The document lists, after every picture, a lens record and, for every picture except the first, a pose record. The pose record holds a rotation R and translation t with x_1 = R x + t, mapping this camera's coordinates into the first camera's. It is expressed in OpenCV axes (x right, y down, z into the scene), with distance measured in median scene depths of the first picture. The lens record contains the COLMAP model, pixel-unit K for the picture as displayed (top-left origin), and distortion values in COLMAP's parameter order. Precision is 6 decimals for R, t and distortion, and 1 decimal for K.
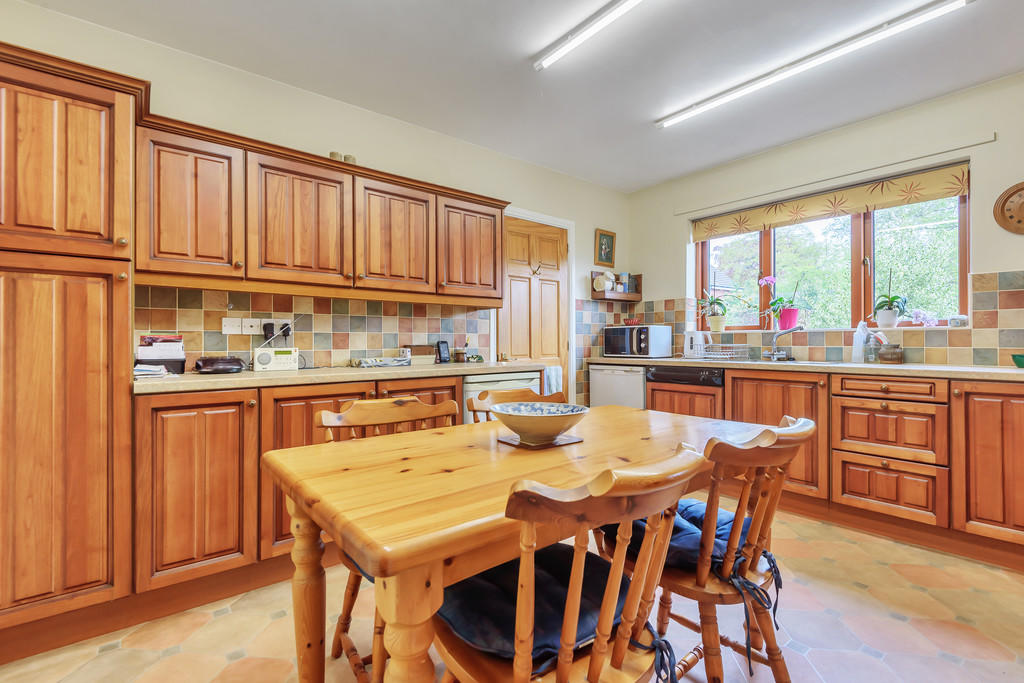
lens RADIAL K [[468.3, 0, 513.3], [0, 468.3, 344.0], [0, 0, 1]] dist [0.000289, -0.000049]
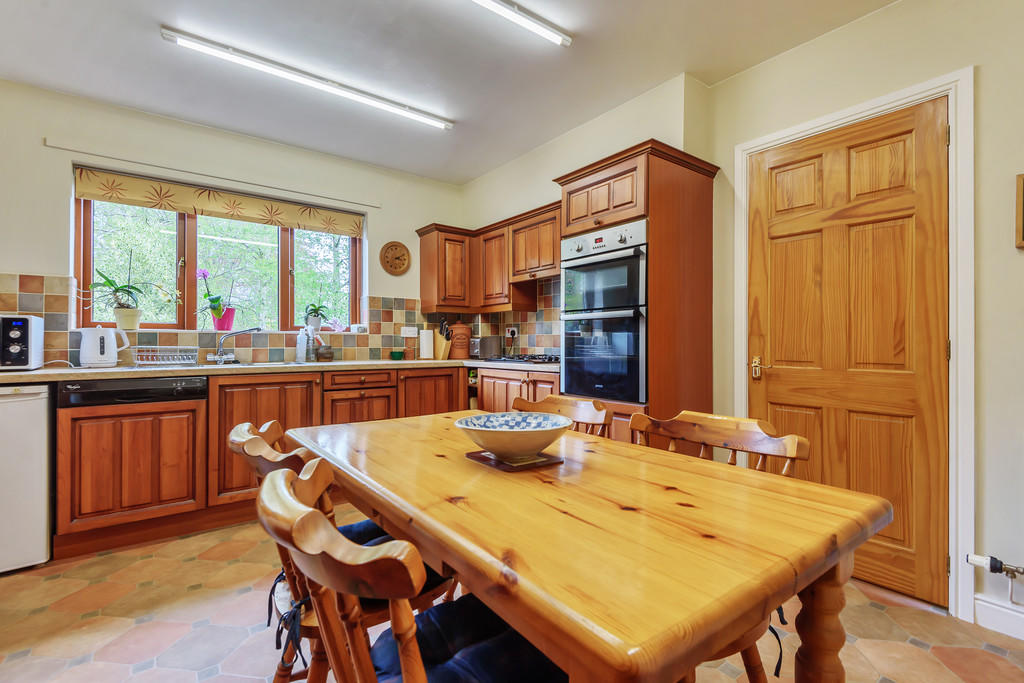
lens RADIAL K [[468.3, 0, 513.3], [0, 468.3, 344.0], [0, 0, 1]] dist [0.000289, -0.000049]
pose [[0.017469, -0.001343, 0.999846, -0.364288], [0.004685, 0.999988, 0.001261, -0.002148], [-0.999836, 0.004662, 0.017475, 0.450191]]
